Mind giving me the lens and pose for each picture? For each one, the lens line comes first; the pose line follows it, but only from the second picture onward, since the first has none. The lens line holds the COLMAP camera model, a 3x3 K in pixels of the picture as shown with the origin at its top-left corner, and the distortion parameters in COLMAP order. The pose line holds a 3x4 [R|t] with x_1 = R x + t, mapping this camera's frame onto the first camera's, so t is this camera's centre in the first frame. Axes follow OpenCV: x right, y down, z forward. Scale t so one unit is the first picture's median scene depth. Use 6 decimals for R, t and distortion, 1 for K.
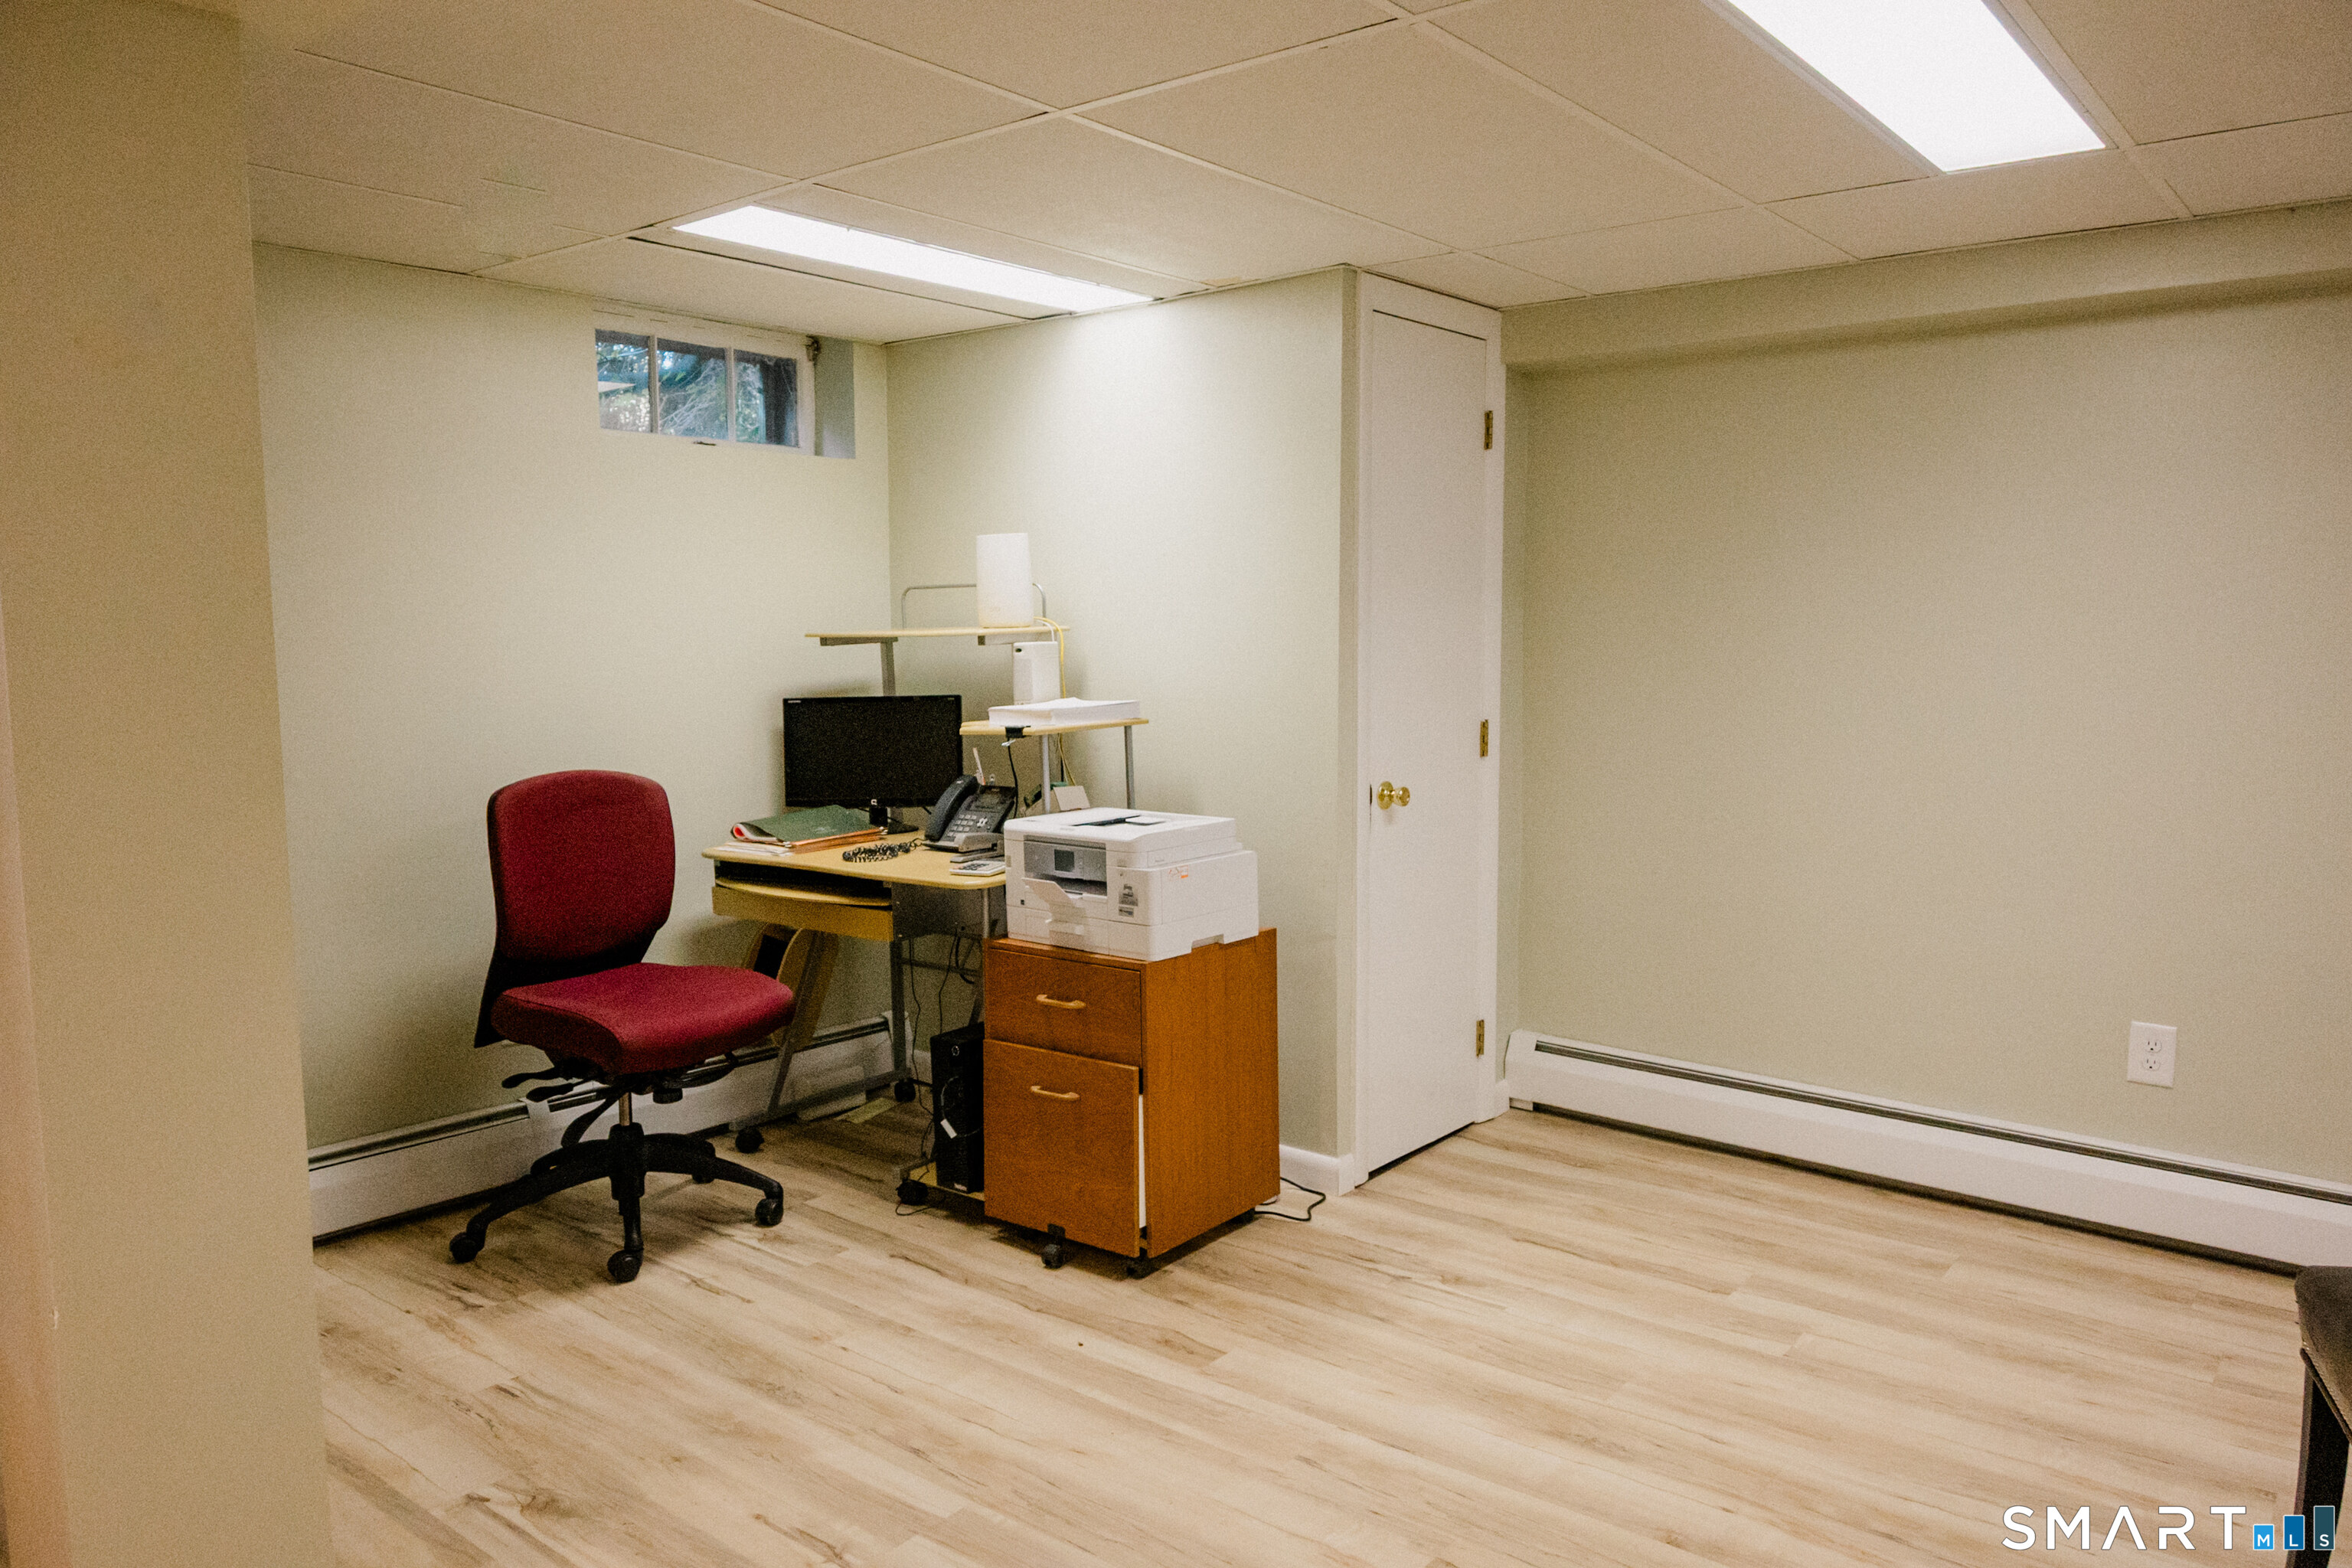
lens RADIAL K [[1634.1, 0, 1173.8], [0, 1634.1, 786.0], [0, 0, 1]] dist [0.006247, 0.002146]
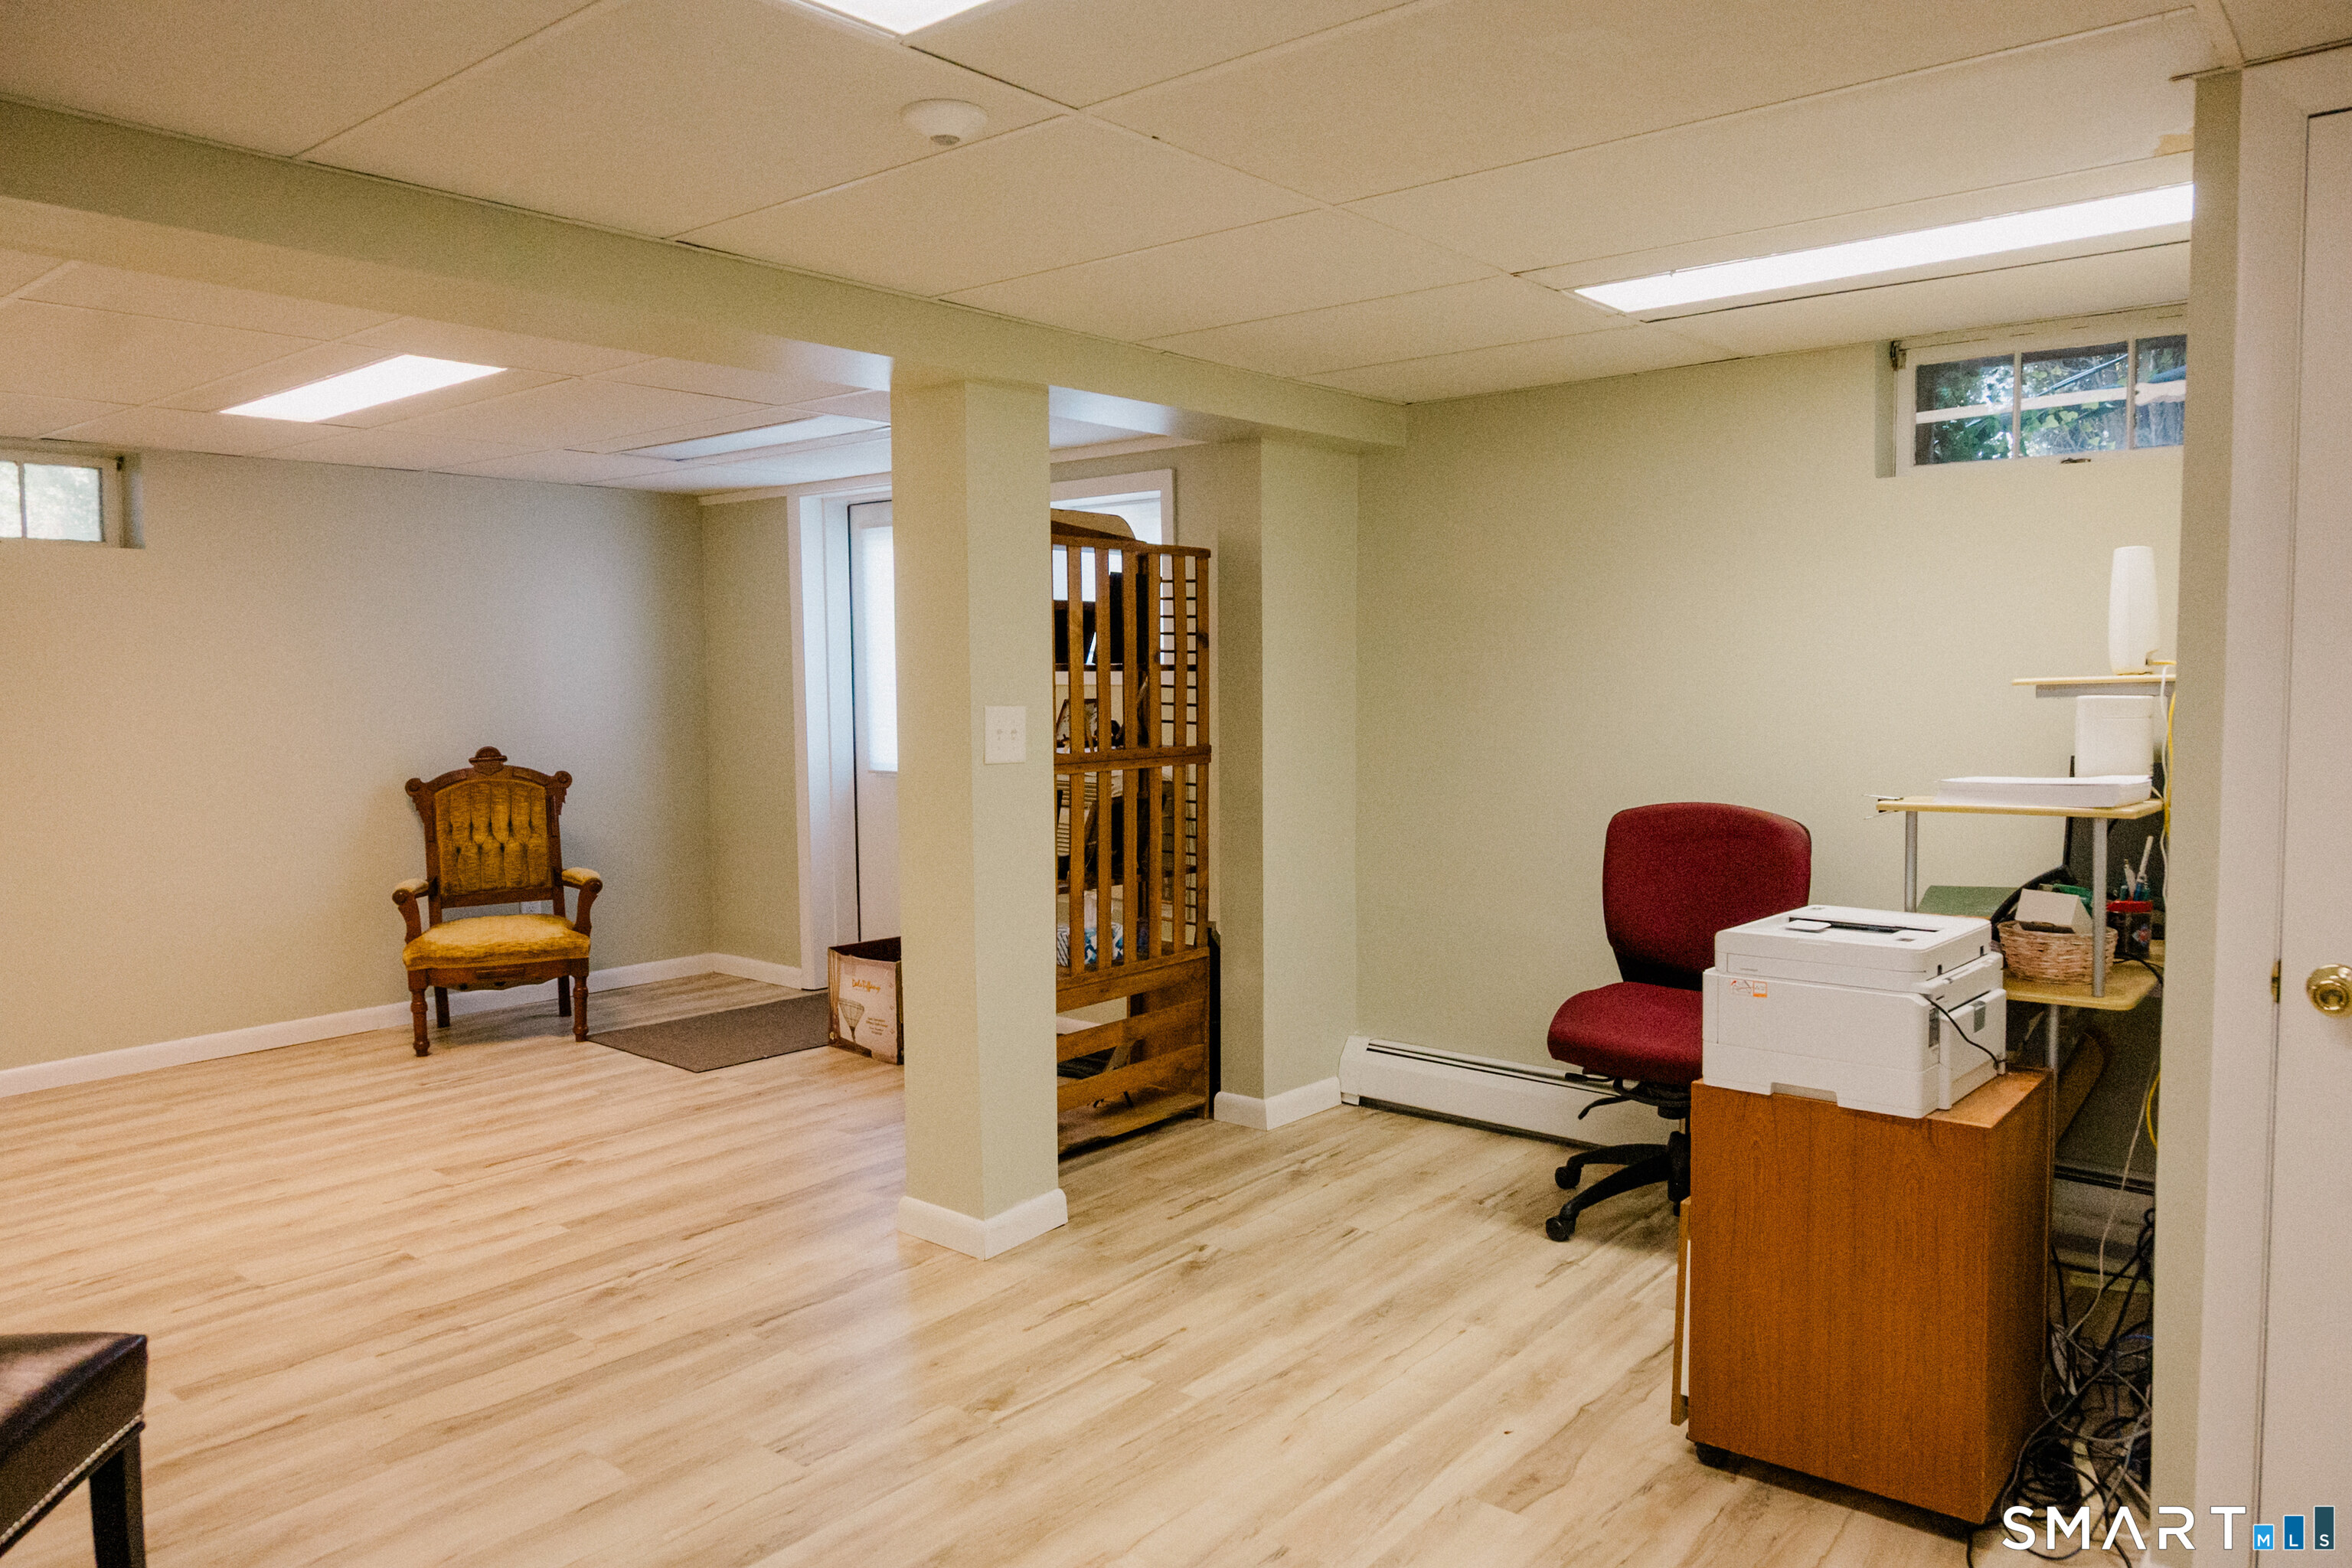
lens RADIAL K [[1634.1, 0, 1173.5], [0, 1634.1, 781.3], [0, 0, 1]] dist [0.006247, 0.002146]
pose [[-0.015991, 0.079085, -0.996740, 0.876206], [-0.093063, 0.992422, 0.080236, -0.094285], [0.995532, 0.094043, -0.008509, 0.788310]]
